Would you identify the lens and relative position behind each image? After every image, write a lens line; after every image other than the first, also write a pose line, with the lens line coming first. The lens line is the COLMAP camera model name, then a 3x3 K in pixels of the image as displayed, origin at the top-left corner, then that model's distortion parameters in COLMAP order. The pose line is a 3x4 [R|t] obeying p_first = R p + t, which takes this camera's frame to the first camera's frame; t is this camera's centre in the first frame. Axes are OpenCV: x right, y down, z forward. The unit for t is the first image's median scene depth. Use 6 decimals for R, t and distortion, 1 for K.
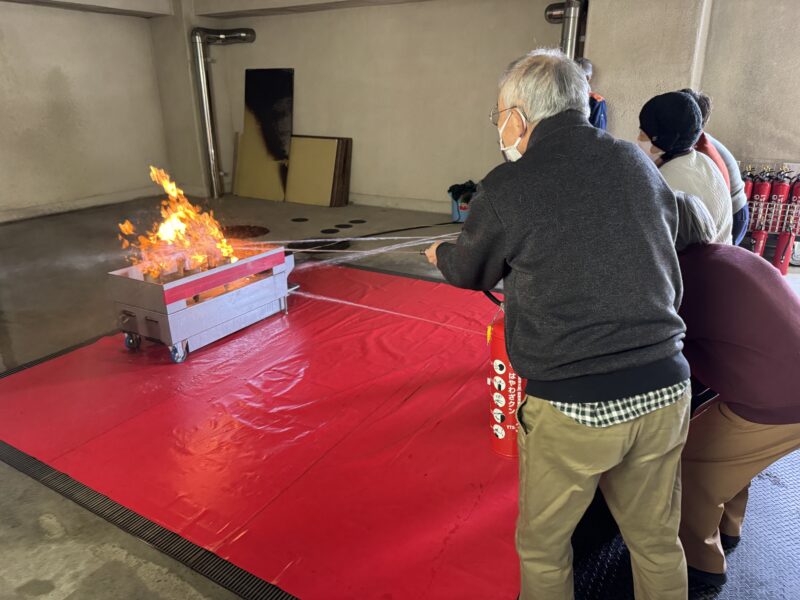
lens RADIAL K [[570.4, 0, 401.6], [0, 570.4, 302.7], [0, 0, 1]] dist [-0.010363, -0.011971]
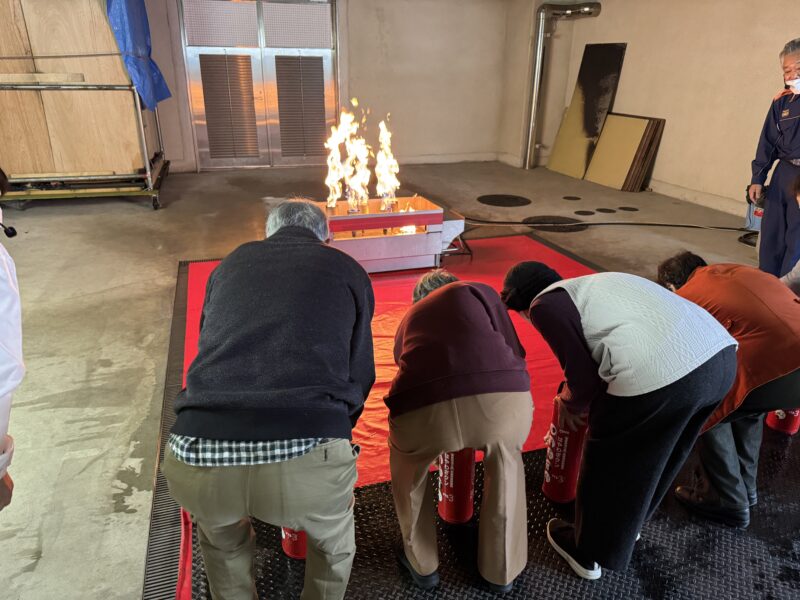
lens RADIAL K [[570.4, 0, 401.0], [0, 570.4, 298.0], [0, 0, 1]] dist [-0.010363, -0.011971]
pose [[0.740962, 0.254185, -0.621582, 0.226843], [-0.236020, 0.965118, 0.113319, -0.017590], [0.628705, 0.062740, 0.775109, 0.053069]]
